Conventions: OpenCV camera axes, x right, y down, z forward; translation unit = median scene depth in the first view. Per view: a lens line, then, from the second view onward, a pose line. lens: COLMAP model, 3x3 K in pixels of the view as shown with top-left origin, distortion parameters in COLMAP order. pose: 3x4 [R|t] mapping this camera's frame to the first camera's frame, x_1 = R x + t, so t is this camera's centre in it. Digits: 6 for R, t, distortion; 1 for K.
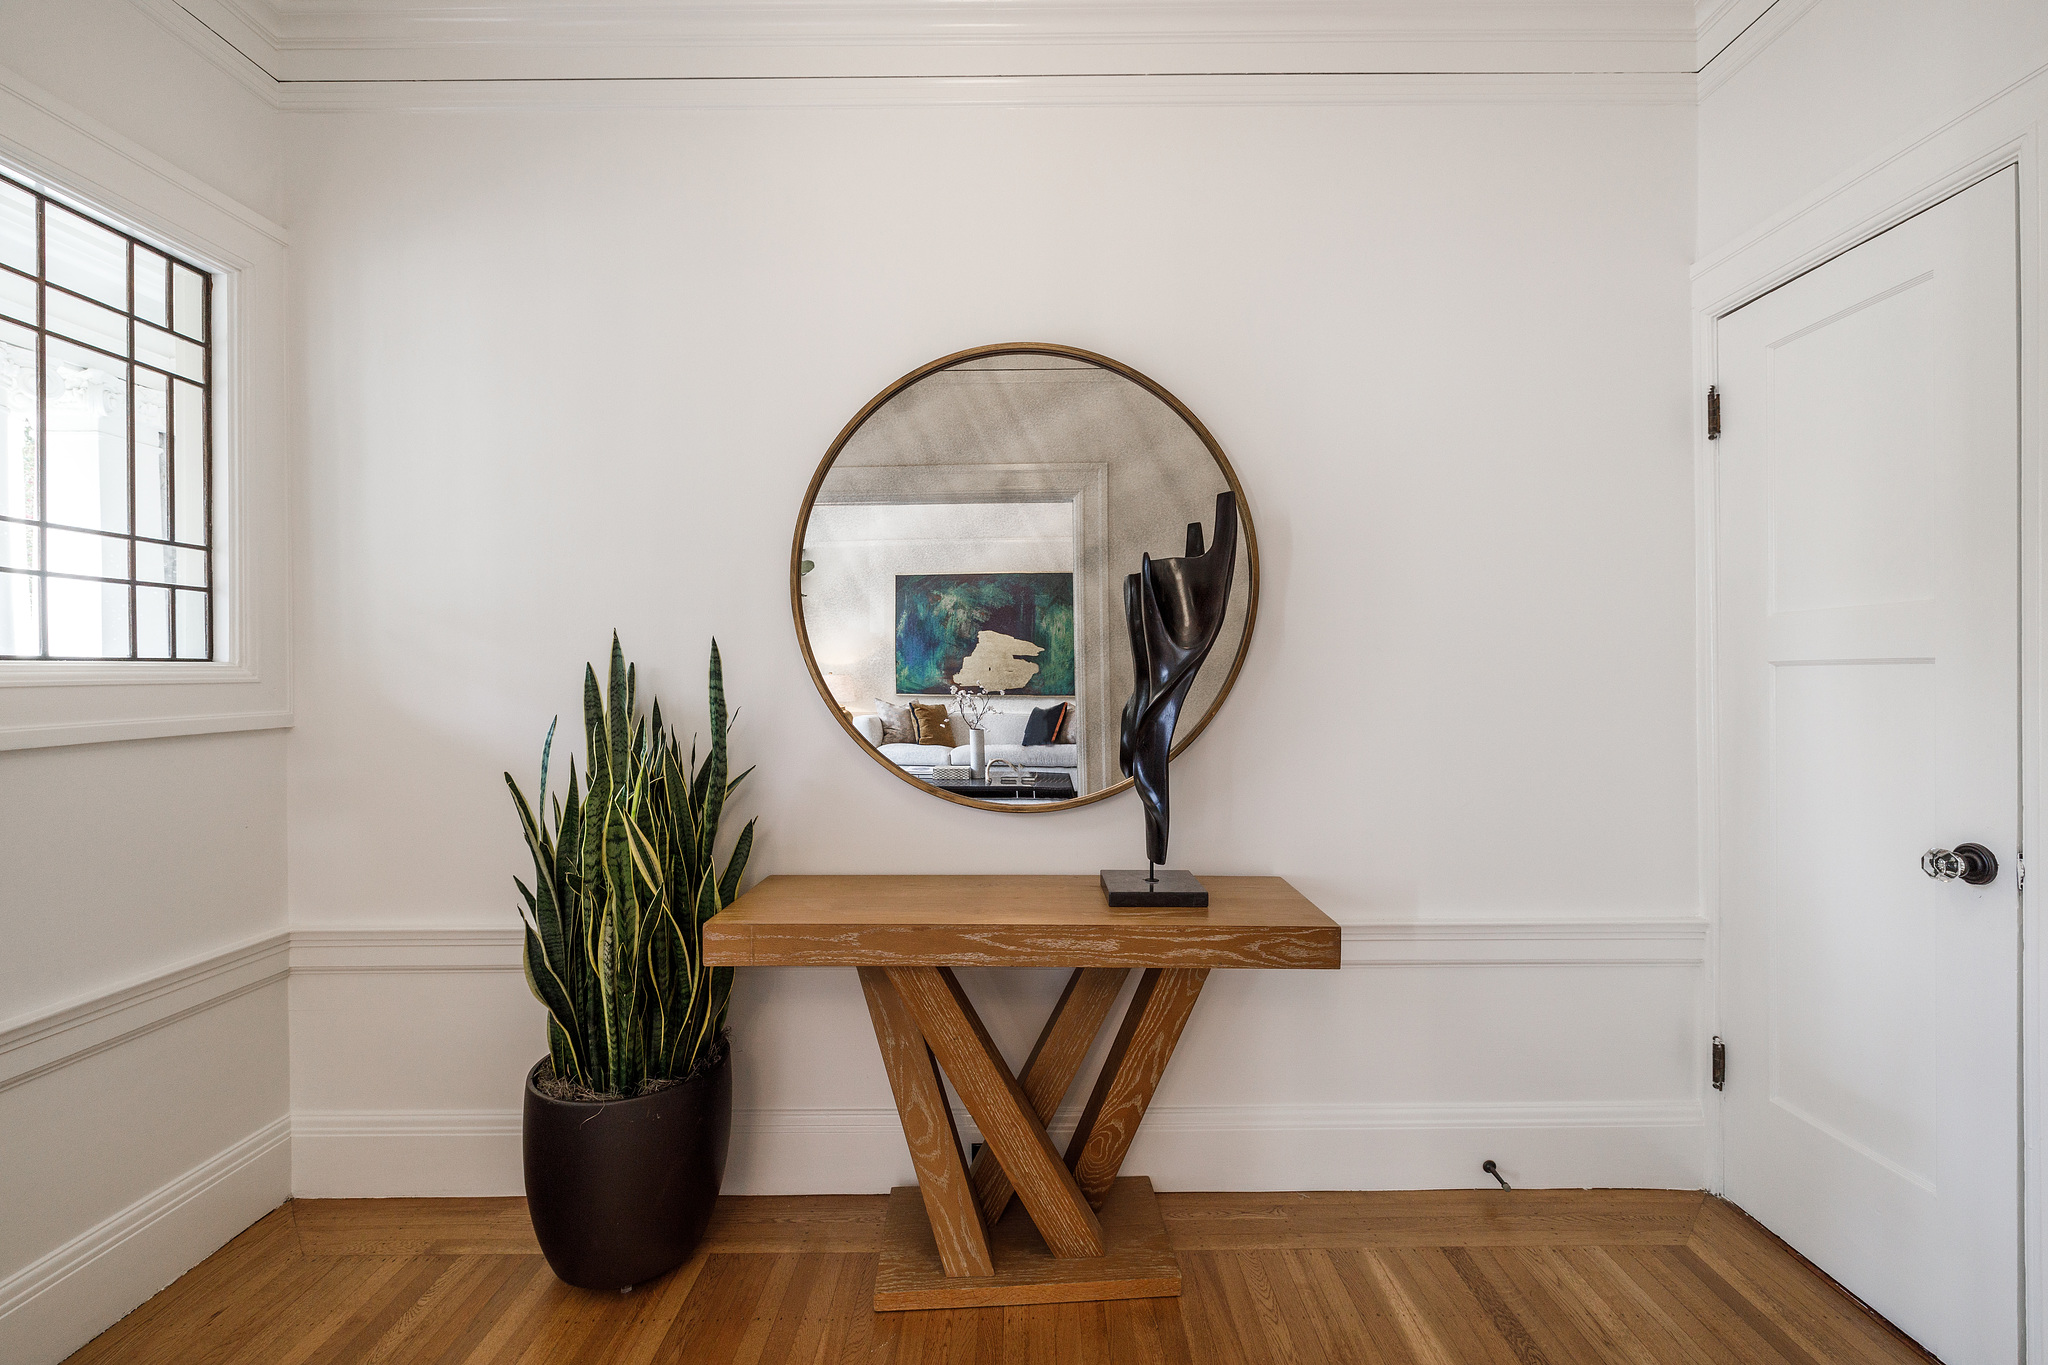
lens RADIAL K [[872.9, 0, 1026.4], [0, 872.9, 674.7], [0, 0, 1]] dist [0.000337, 0.000206]
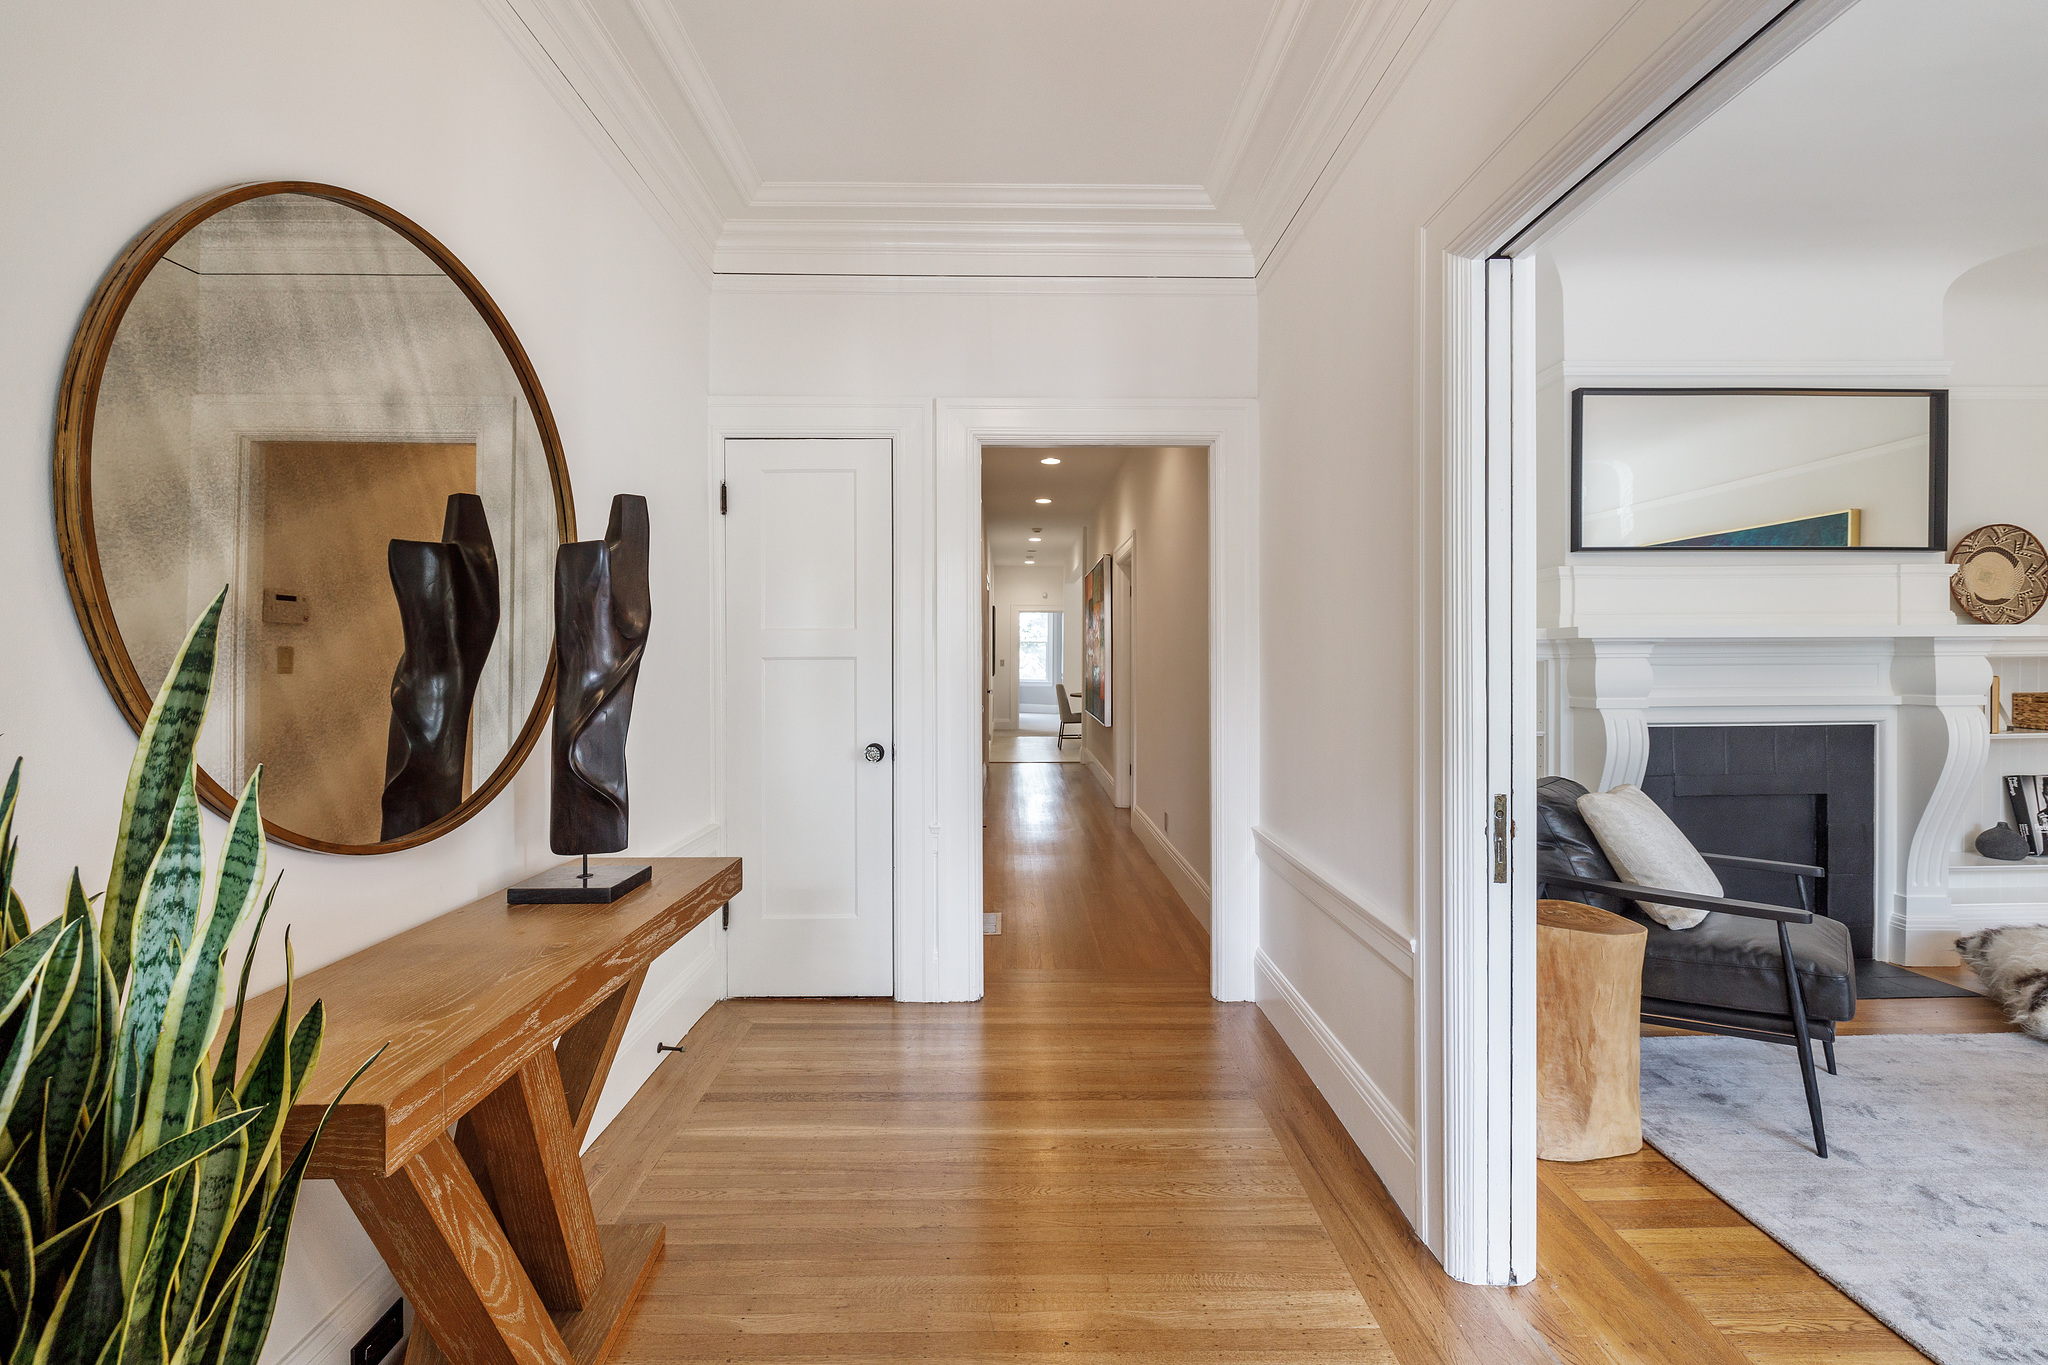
lens RADIAL K [[870.5, 0, 1032.0], [0, 870.5, 663.5], [0, 0, 1]] dist [-0.000638, 0.000596]
pose [[-0.030713, 0.002805, 0.999524, -0.840186], [0.006741, 0.999974, -0.002599, 0.004670], [-0.999506, 0.006657, -0.030731, 0.531124]]
